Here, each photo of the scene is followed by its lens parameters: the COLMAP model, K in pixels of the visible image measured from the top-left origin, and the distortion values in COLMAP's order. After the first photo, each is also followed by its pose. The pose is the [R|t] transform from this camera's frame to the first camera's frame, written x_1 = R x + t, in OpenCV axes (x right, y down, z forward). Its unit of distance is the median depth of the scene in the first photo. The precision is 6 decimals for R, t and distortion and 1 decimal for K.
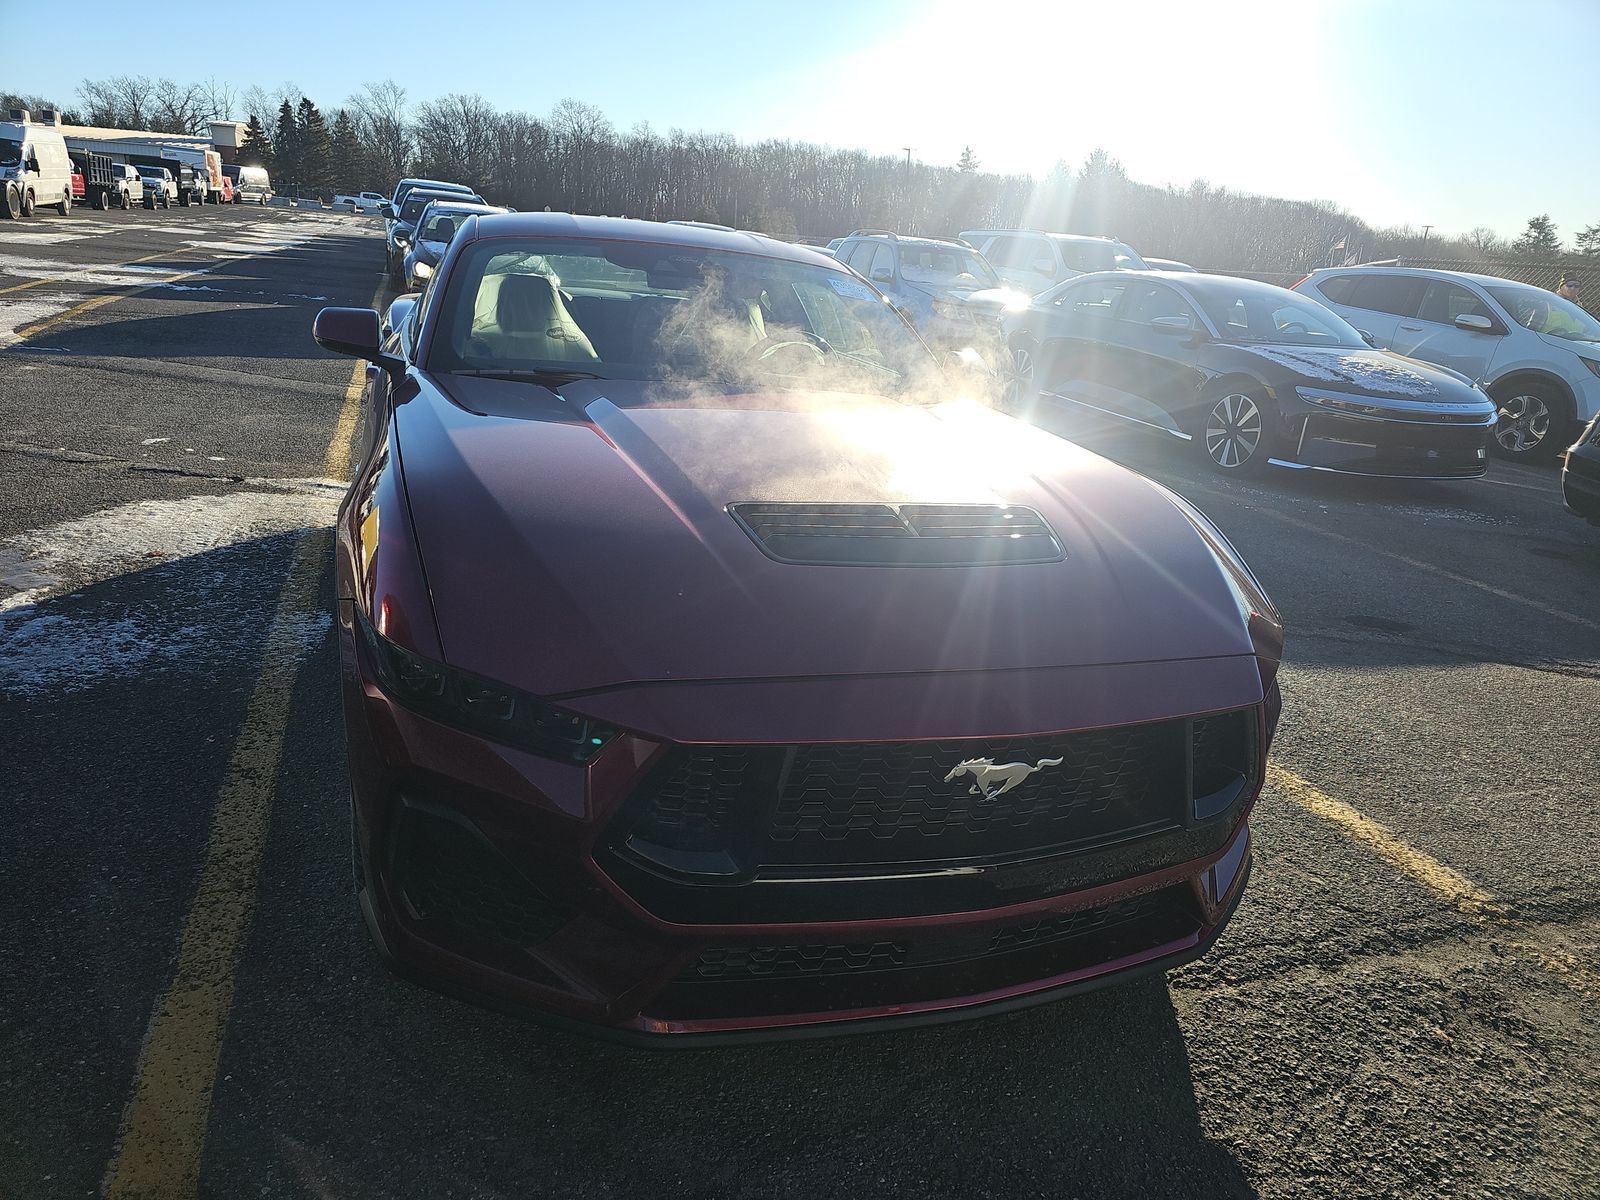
lens RADIAL K [[1080.9, 0, 782.6], [0, 1080.9, 594.5], [0, 0, 1]] dist [0.060854, -0.054034]
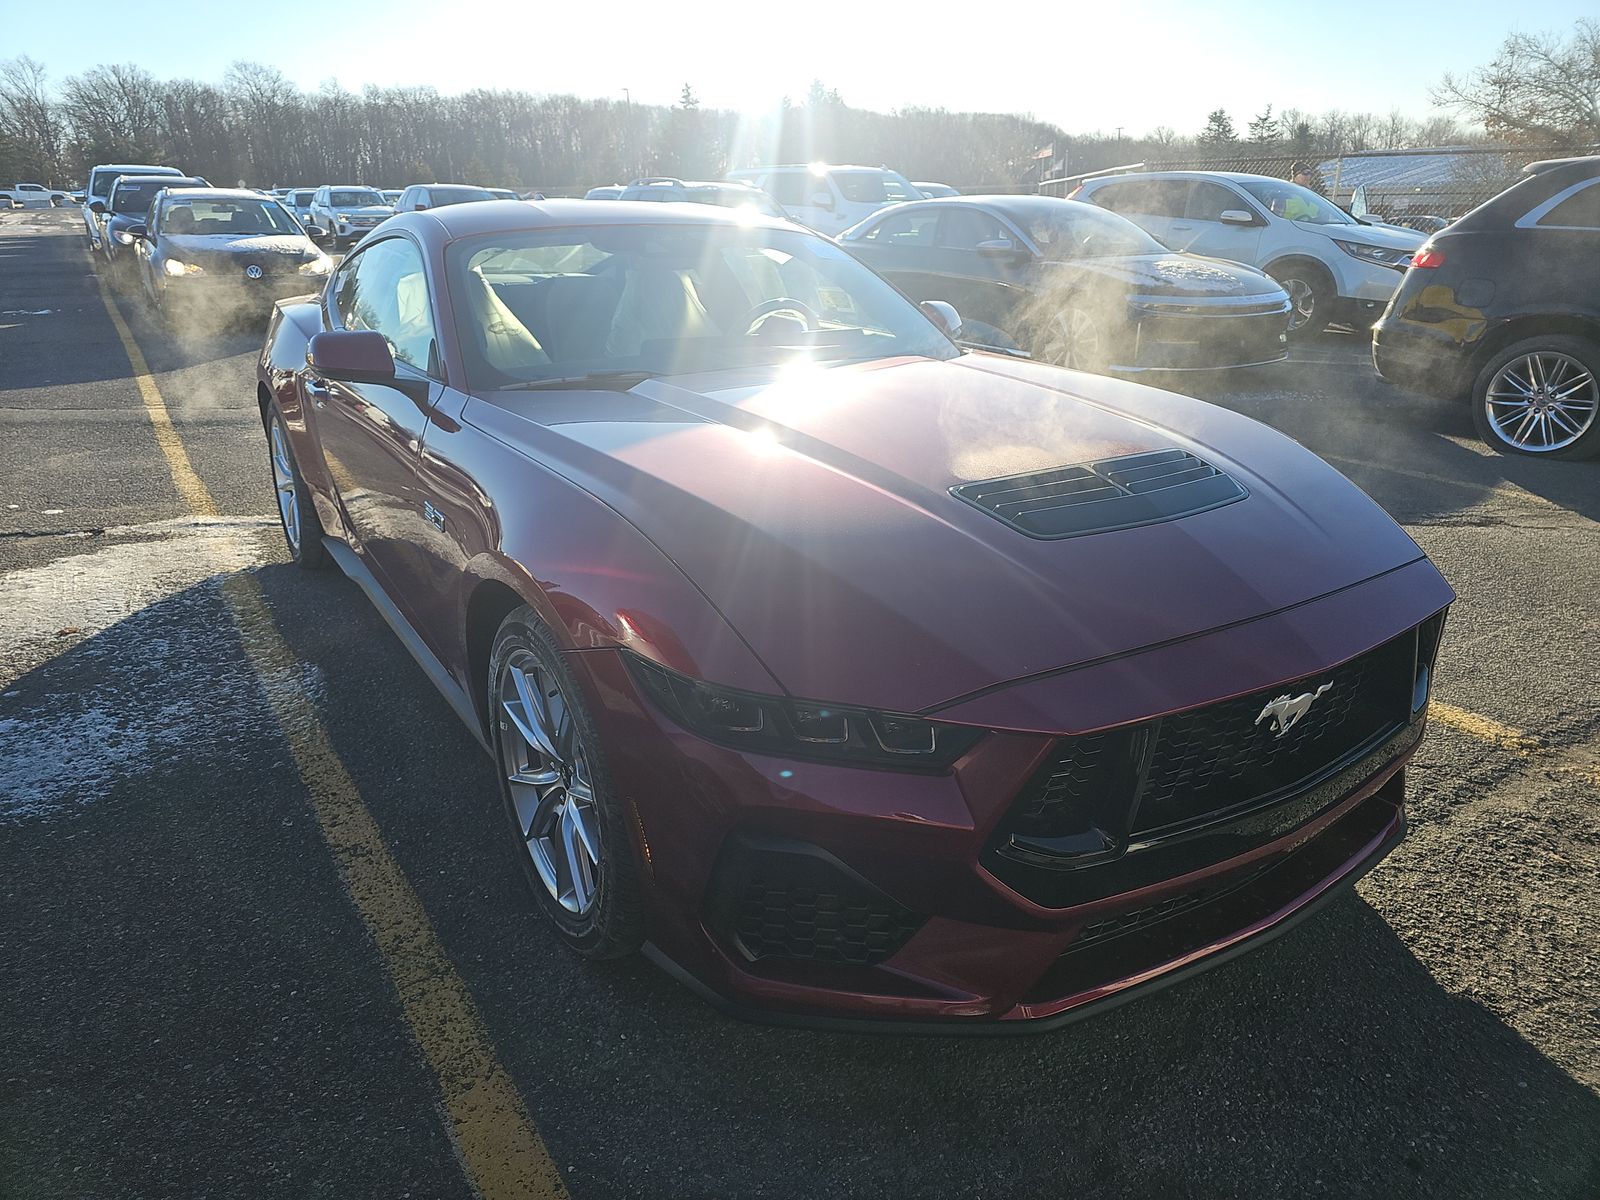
lens RADIAL K [[1080.9, 0, 782.6], [0, 1080.9, 594.5], [0, 0, 1]] dist [0.060854, -0.054034]
pose [[0.968761, -0.162007, 0.187764, -0.148291], [0.153091, 0.986318, 0.061150, -0.026871], [-0.195102, -0.030495, 0.980309, 0.019450]]
